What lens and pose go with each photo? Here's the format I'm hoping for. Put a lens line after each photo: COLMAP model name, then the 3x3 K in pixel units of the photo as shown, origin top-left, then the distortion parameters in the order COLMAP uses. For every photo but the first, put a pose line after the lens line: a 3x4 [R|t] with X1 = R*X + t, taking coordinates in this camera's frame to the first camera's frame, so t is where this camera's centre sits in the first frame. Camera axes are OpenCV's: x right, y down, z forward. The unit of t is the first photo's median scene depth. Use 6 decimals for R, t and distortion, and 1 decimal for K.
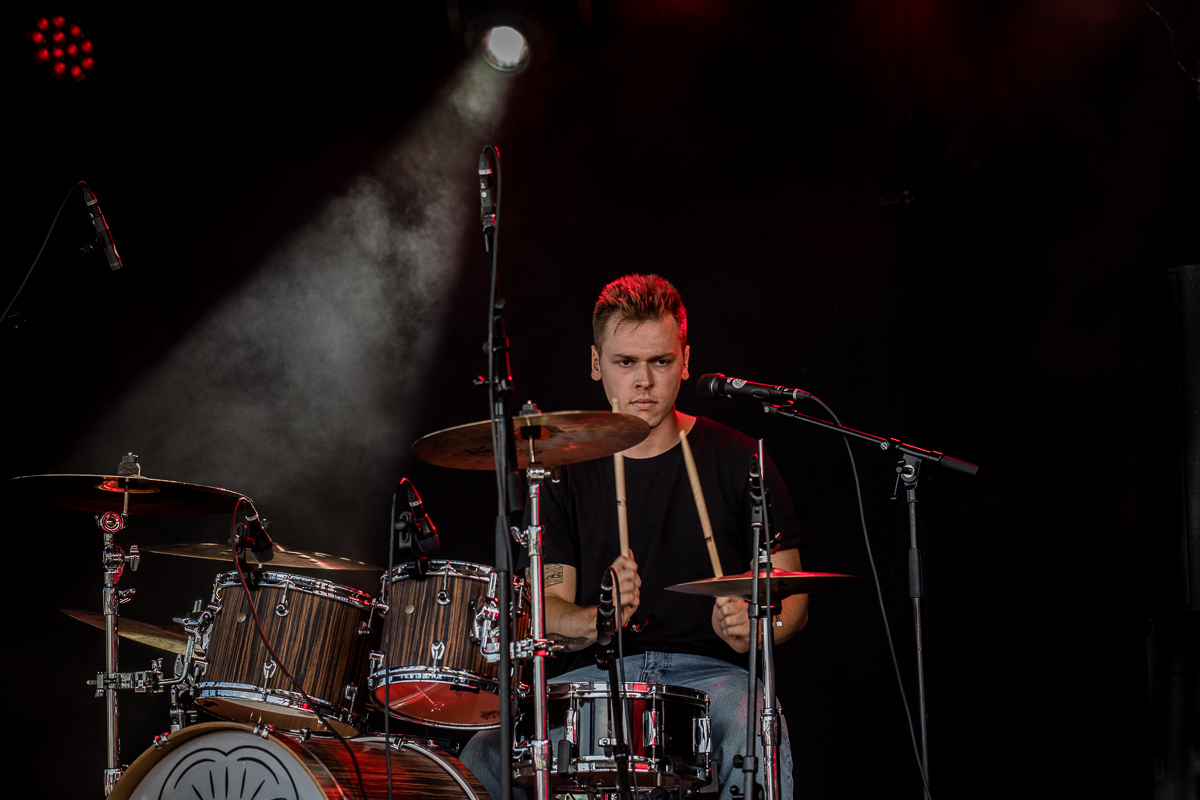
lens RADIAL K [[3743.5, 0, 600.0], [0, 3743.5, 400.0], [0, 0, 1]] dist [-0.183426, 0.927820]
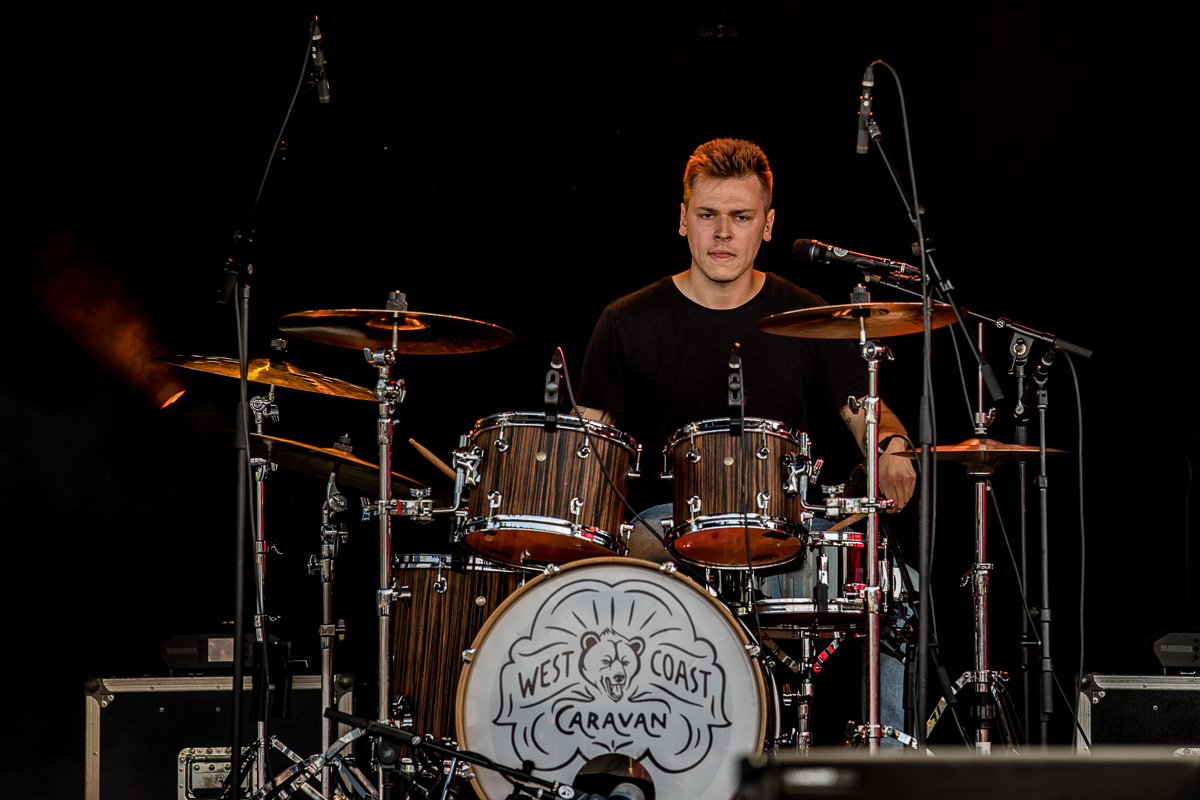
lens RADIAL K [[5551.8, 0, 600.0], [0, 5551.8, 400.0], [0, 0, 1]] dist [0.097149, -1.453602]
pose [[0.925780, 0.058499, 0.373510, -0.674014], [-0.084431, 0.994995, 0.053435, -0.045140], [-0.368515, -0.081005, 0.926086, -0.492195]]
